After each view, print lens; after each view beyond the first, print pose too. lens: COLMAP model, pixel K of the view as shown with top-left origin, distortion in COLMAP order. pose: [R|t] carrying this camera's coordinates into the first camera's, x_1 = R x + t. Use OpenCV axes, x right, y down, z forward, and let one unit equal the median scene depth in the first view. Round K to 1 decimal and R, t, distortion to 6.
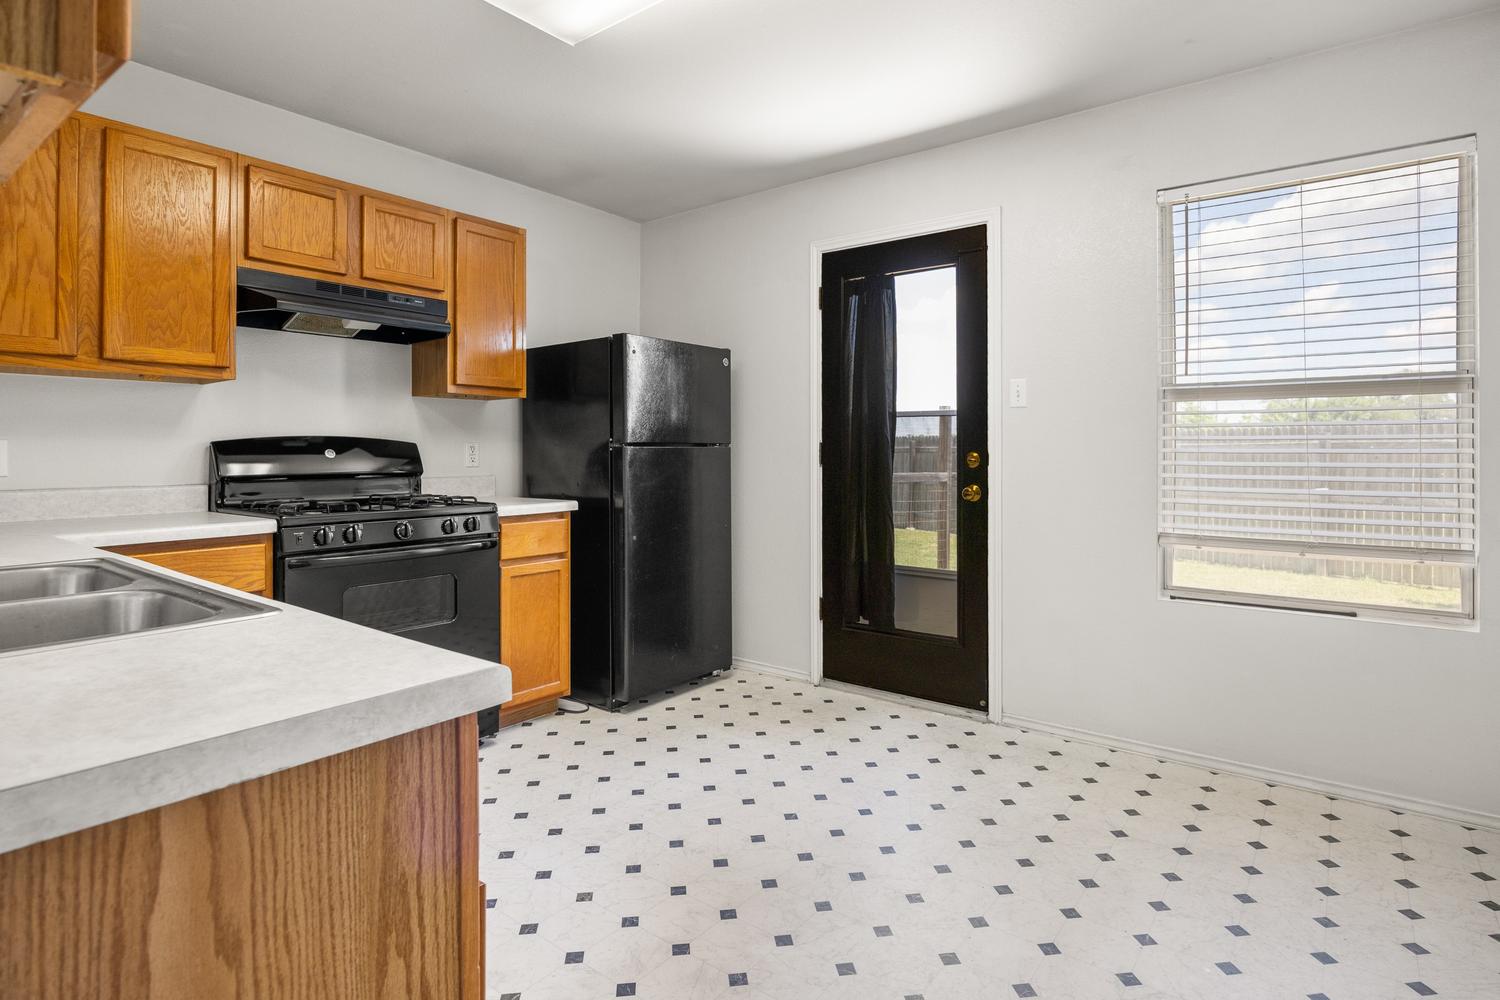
lens RADIAL K [[788.3, 0, 749.1], [0, 788.3, 456.2], [0, 0, 1]] dist [-0.000665, -0.000055]
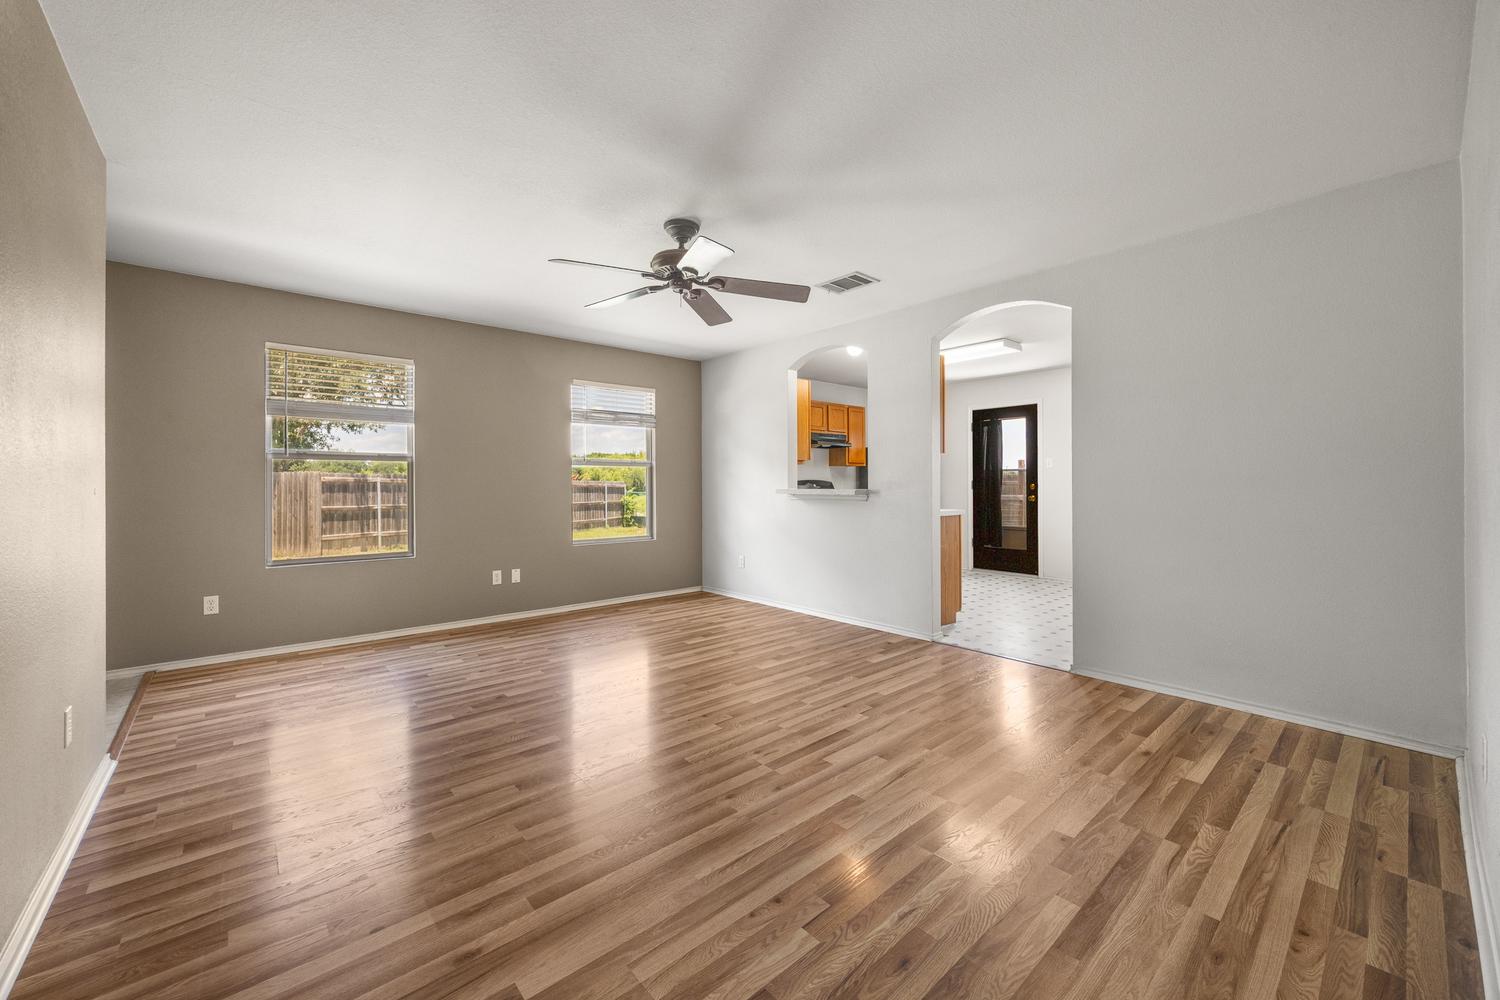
lens RADIAL K [[581.6, 0, 745.0], [0, 581.6, 488.7], [0, 0, 1]] dist [0.003699, -0.000225]
pose [[0.977033, -0.001134, -0.213085, -0.271341], [0.001948, 0.999992, 0.003608, 0.002203], [0.213079, -0.003940, 0.977027, -1.234029]]
